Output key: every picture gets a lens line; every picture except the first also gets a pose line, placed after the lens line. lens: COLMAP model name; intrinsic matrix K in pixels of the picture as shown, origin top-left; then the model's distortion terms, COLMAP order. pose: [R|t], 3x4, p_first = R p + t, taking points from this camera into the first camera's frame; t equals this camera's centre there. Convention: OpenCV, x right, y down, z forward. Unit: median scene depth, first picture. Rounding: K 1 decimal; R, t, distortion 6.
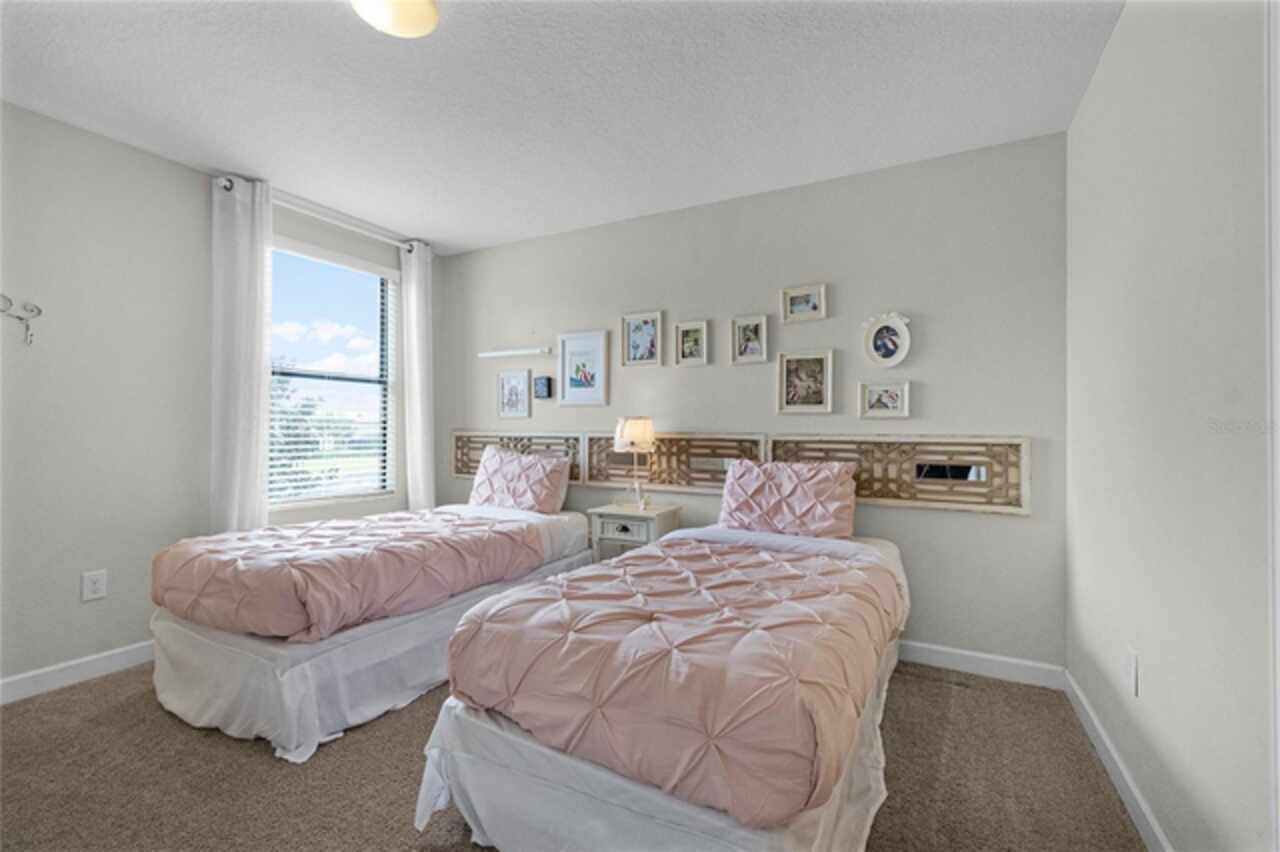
lens RADIAL K [[552.8, 0, 640.0], [0, 552.8, 426.0], [0, 0, 1]] dist [0.001629, 0.000174]
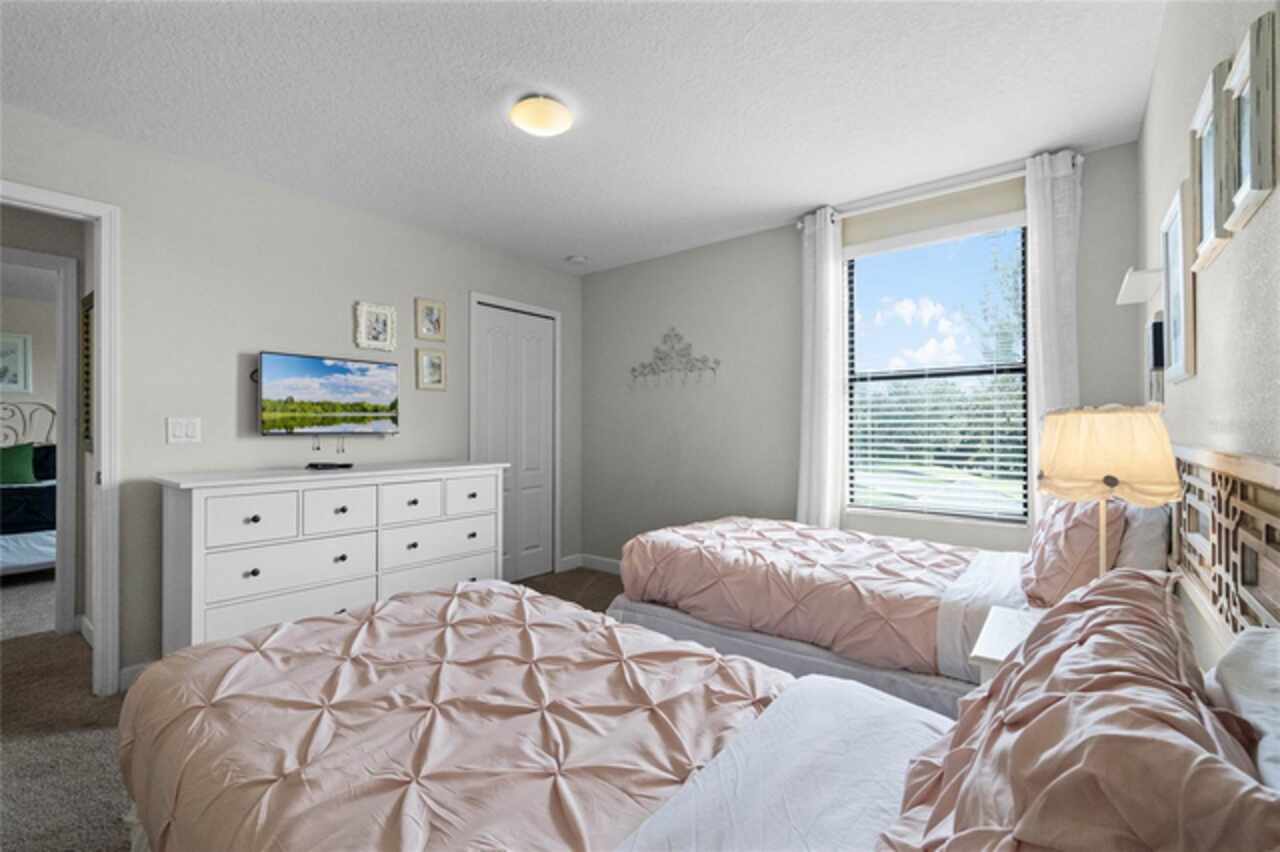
lens RADIAL K [[552.8, 0, 640.0], [0, 552.8, 426.0], [0, 0, 1]] dist [0.001629, 0.000174]
pose [[-0.178687, -0.010707, -0.983848, 0.382837], [0.003506, 0.999928, -0.011519, 0.002217], [0.983900, -0.005507, -0.178637, 0.707356]]
